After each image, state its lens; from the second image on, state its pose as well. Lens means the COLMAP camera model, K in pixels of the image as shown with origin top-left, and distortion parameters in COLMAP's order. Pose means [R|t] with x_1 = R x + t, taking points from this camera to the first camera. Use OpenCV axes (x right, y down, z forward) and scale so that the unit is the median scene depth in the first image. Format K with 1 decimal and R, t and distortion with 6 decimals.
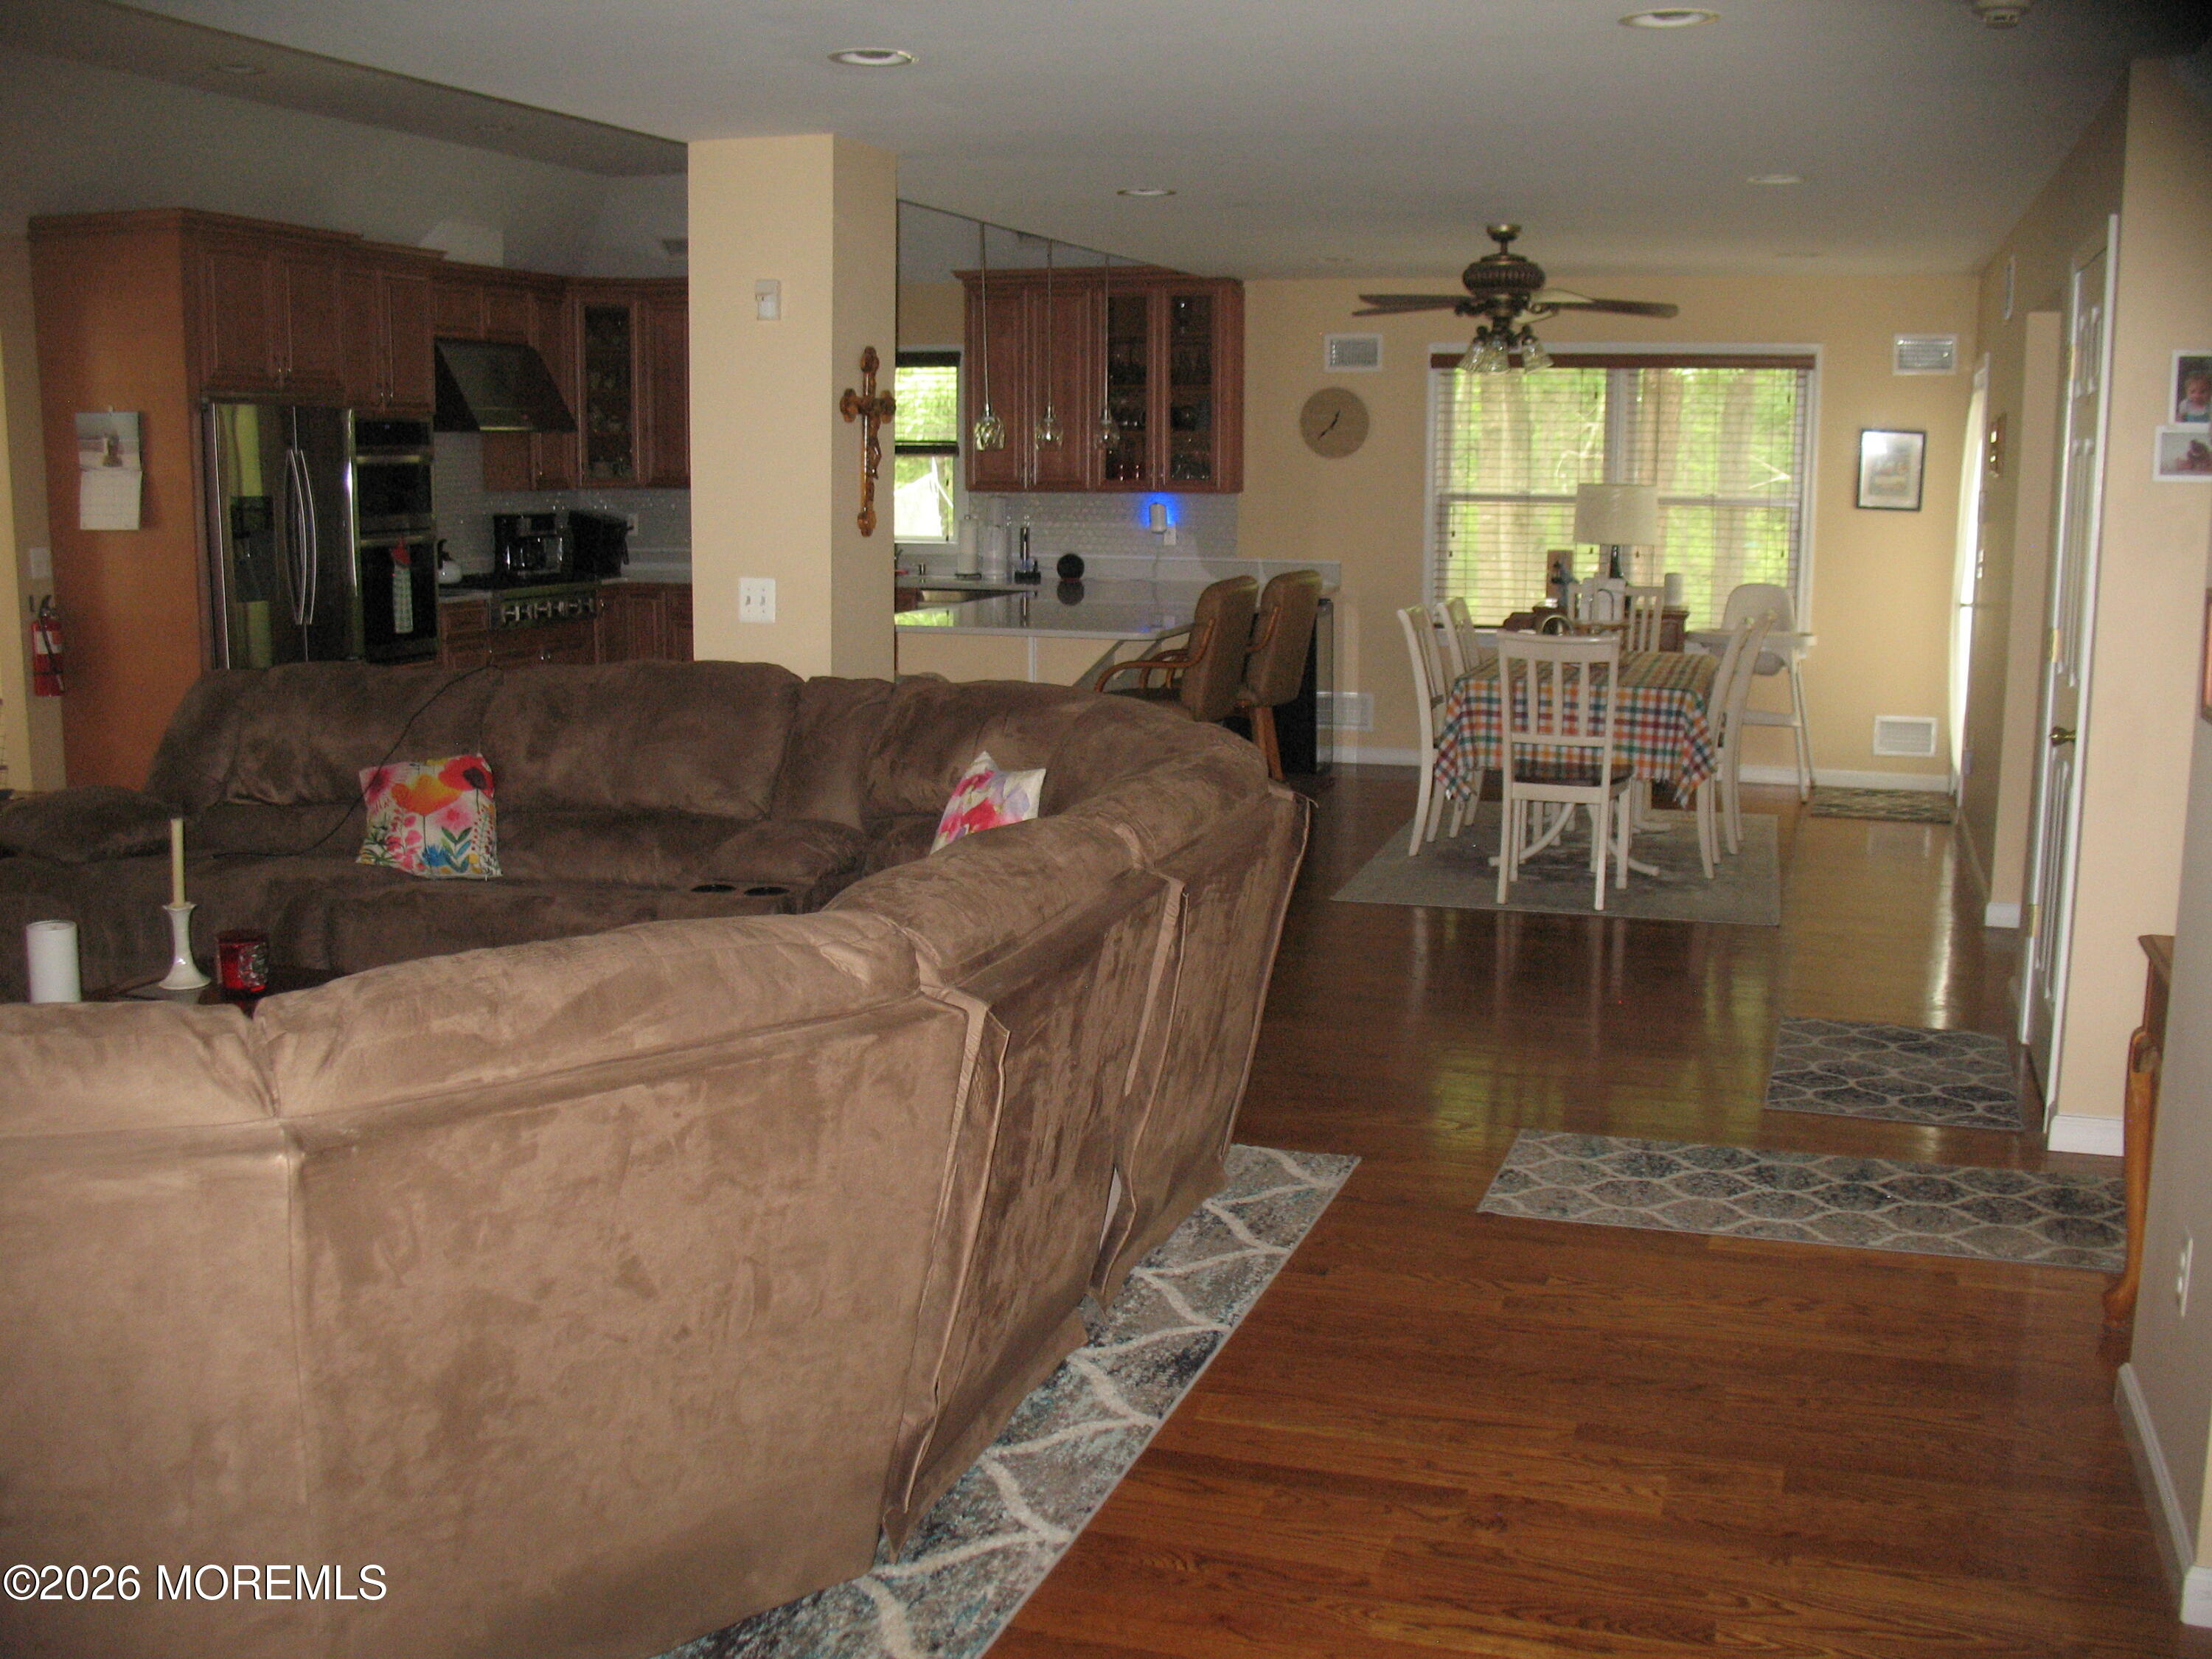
lens RADIAL K [[2265.8, 0, 1107.3], [0, 2265.8, 840.5], [0, 0, 1]] dist [-0.183408, 0.182425]
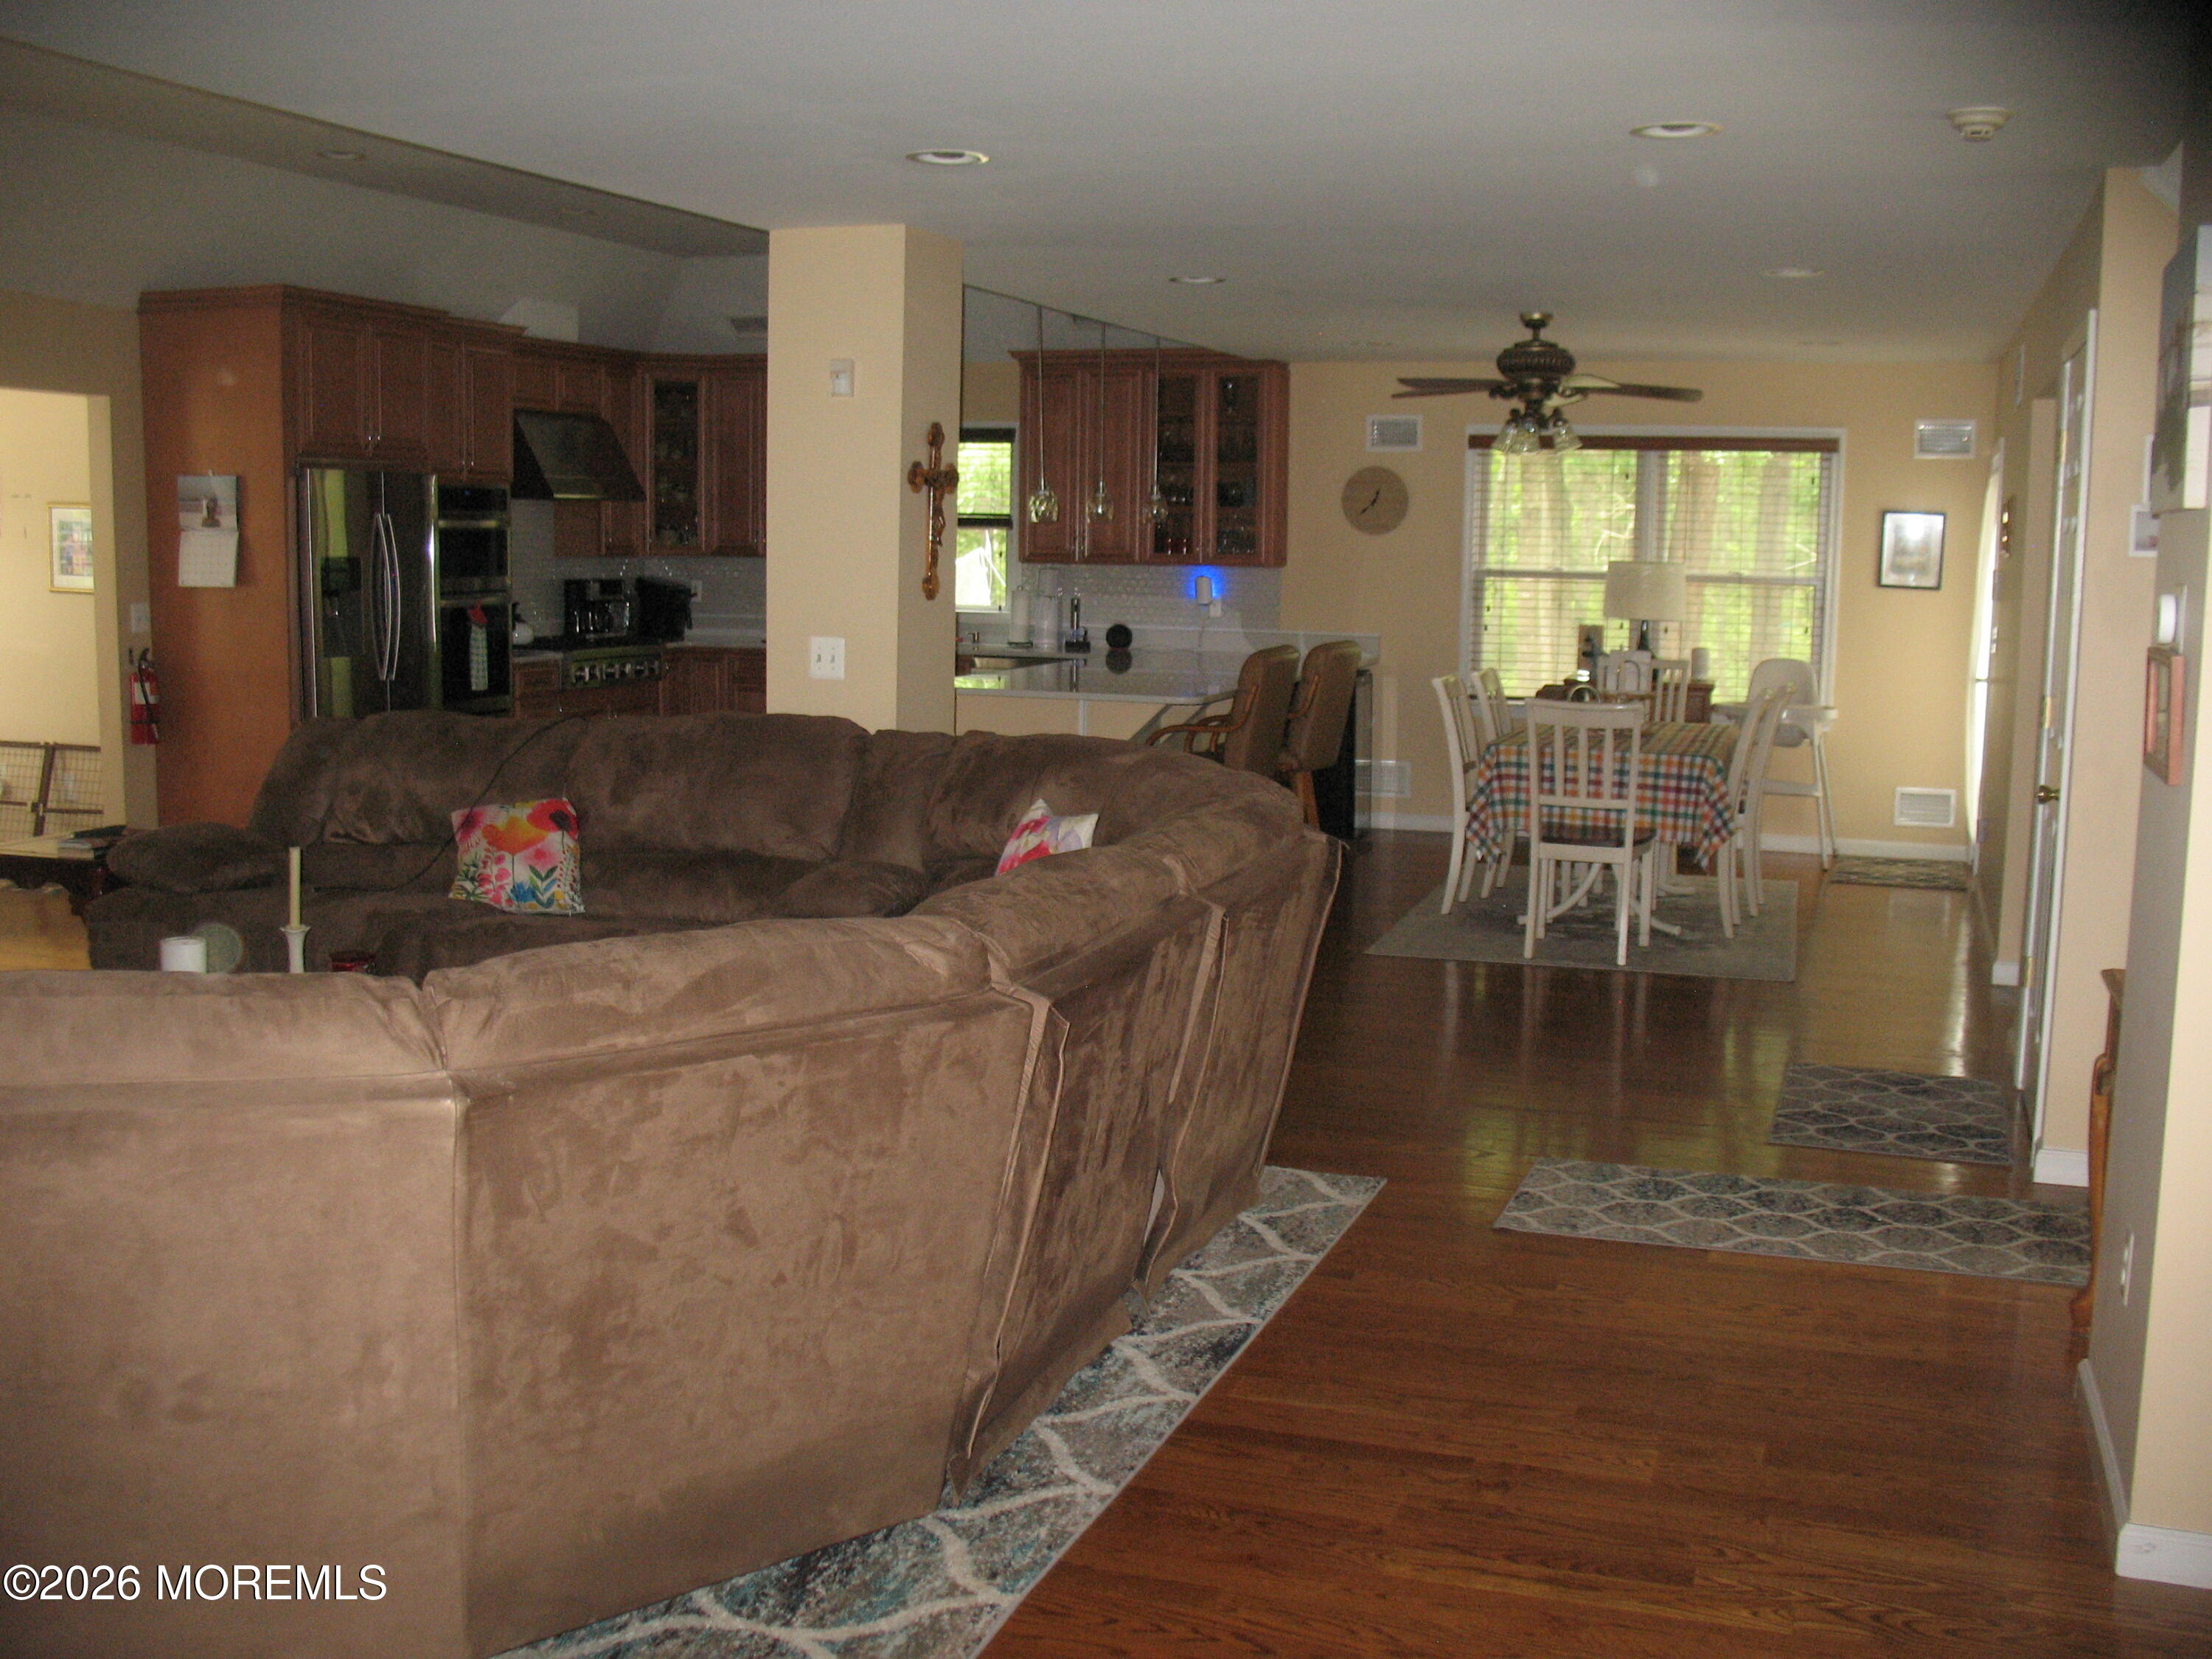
lens RADIAL K [[2265.8, 0, 1107.3], [0, 2265.8, 840.5], [0, 0, 1]] dist [-0.183408, 0.182425]
pose [[0.999746, 0.012408, -0.018836, -0.001773], [-0.013043, 0.999338, -0.033954, 0.013969], [0.018403, 0.034192, 0.999246, -0.061567]]
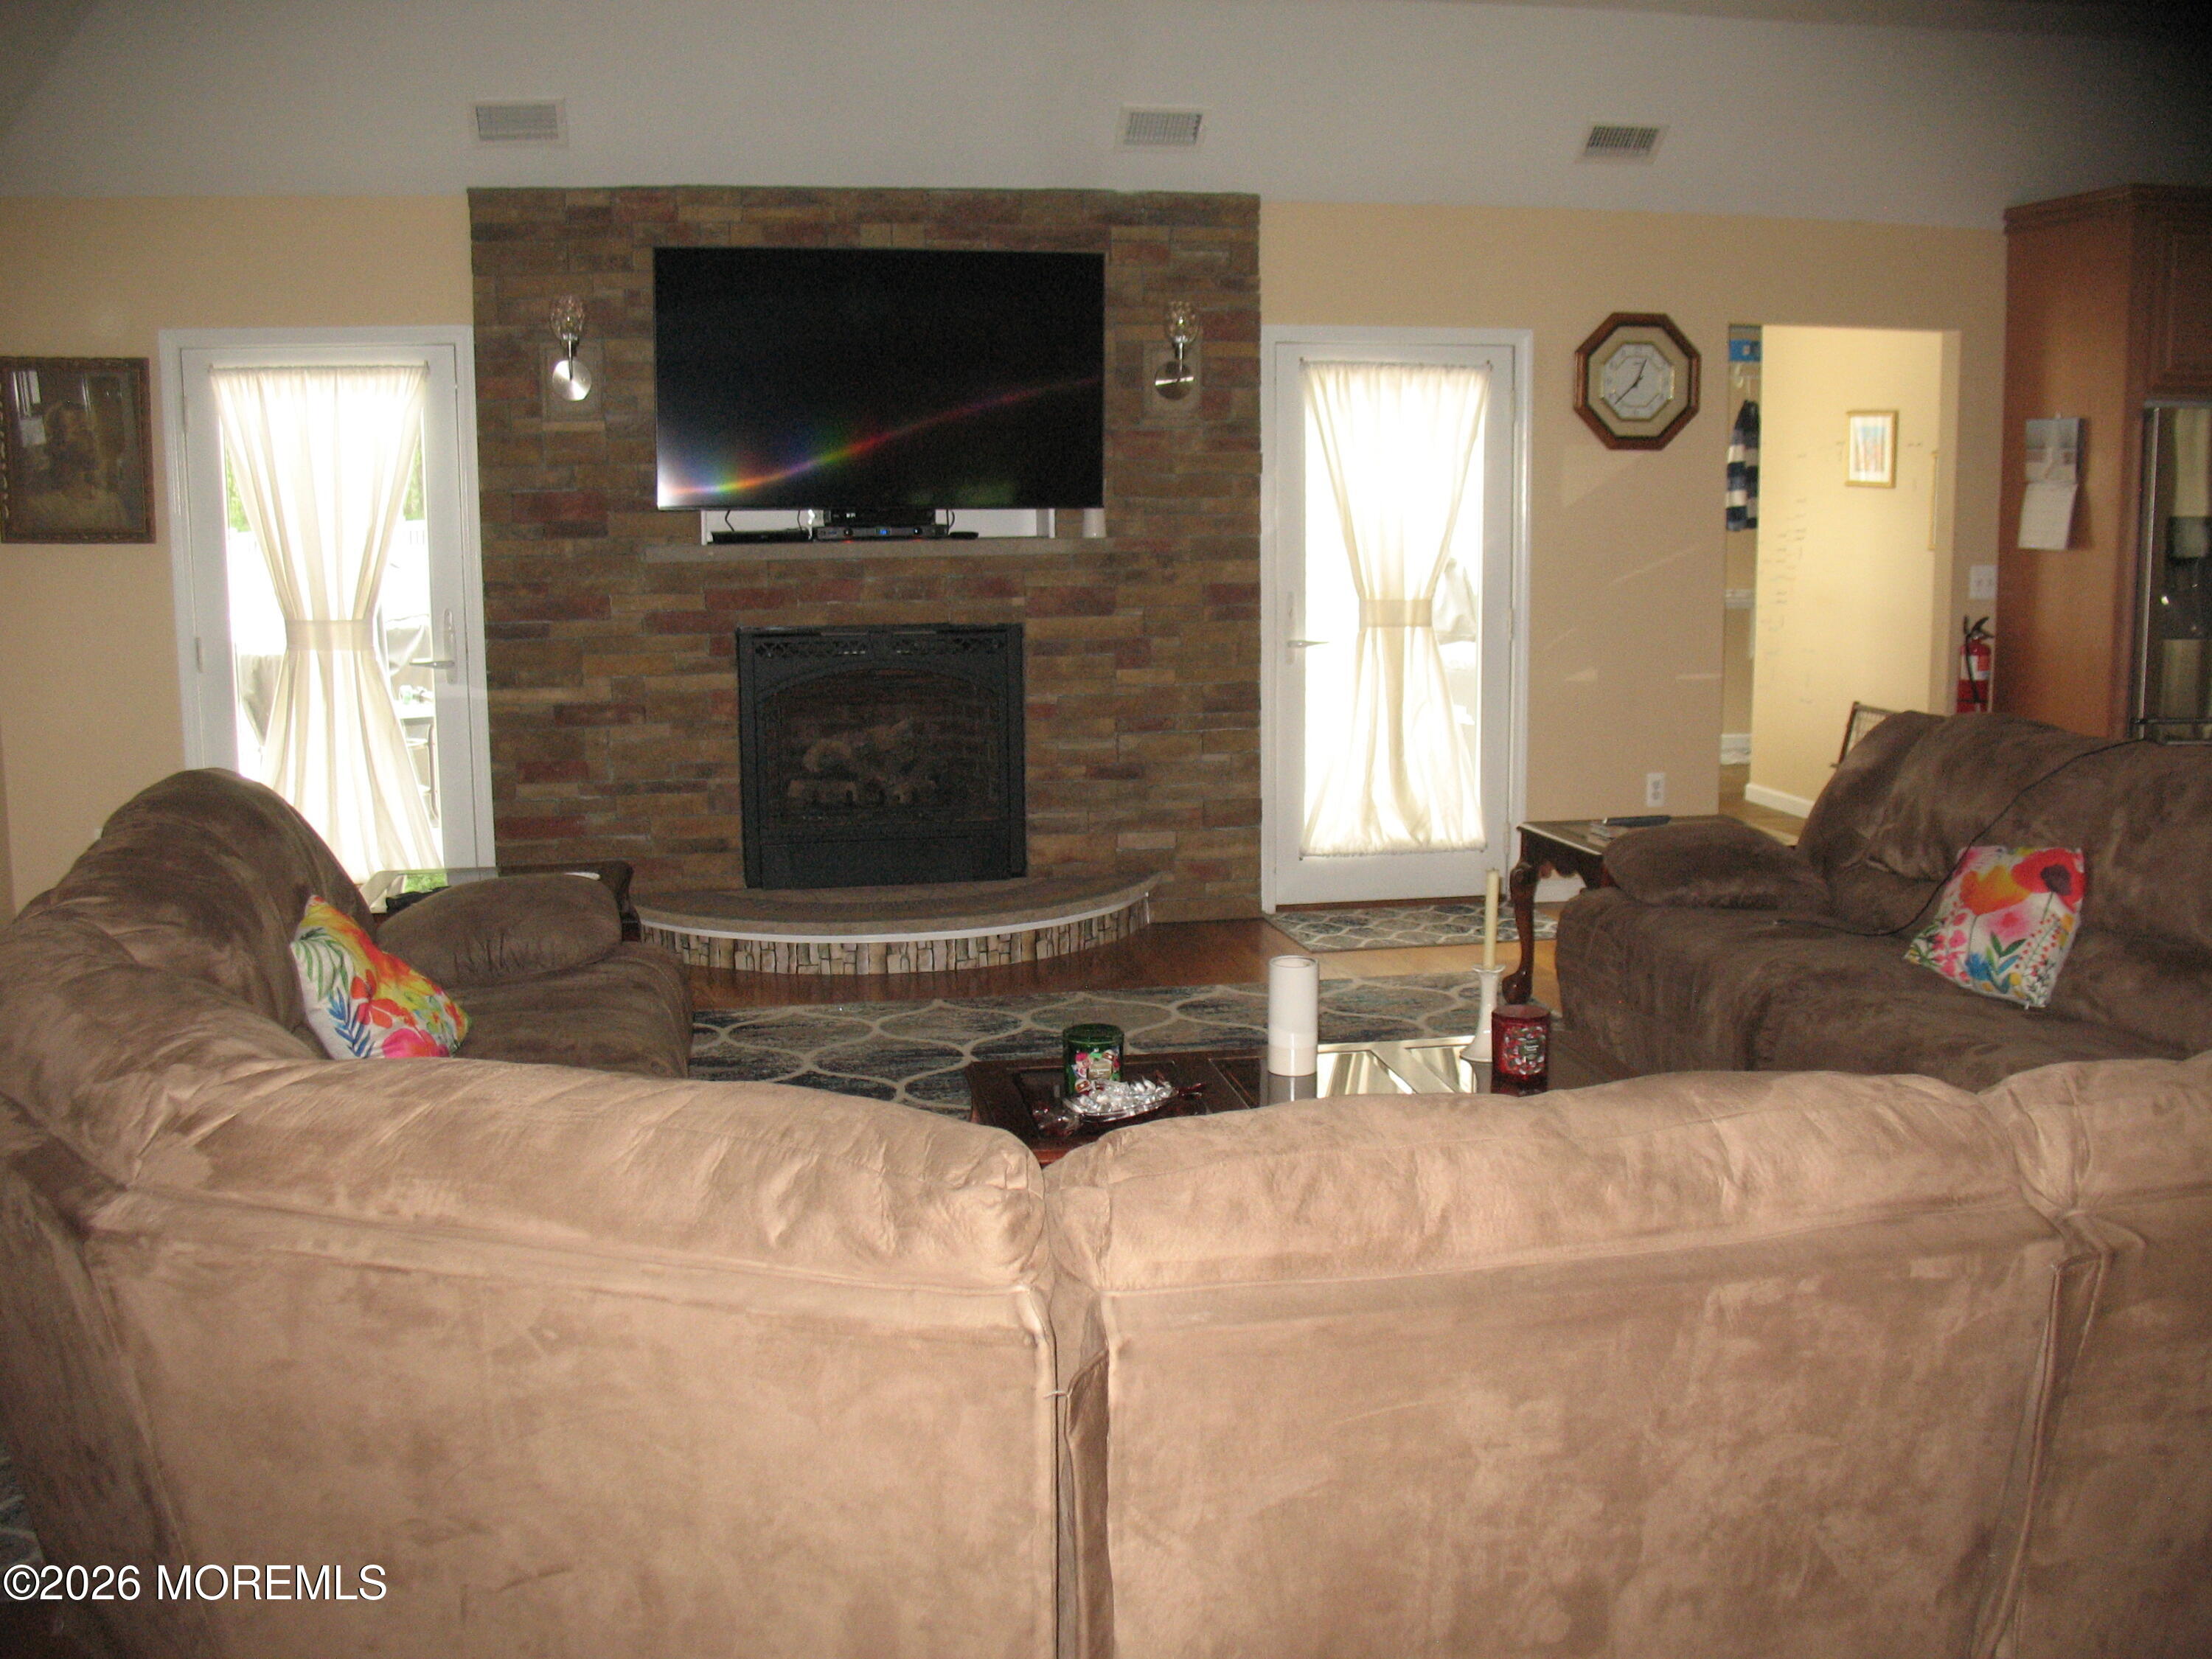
lens RADIAL K [[2265.8, 0, 1107.3], [0, 2265.8, 840.5], [0, 0, 1]] dist [-0.183408, 0.182425]
pose [[0.485696, 0.128152, -0.864683, 0.214329], [-0.133671, 0.988449, 0.071411, -0.049658], [0.863847, 0.080899, 0.497216, 0.309760]]
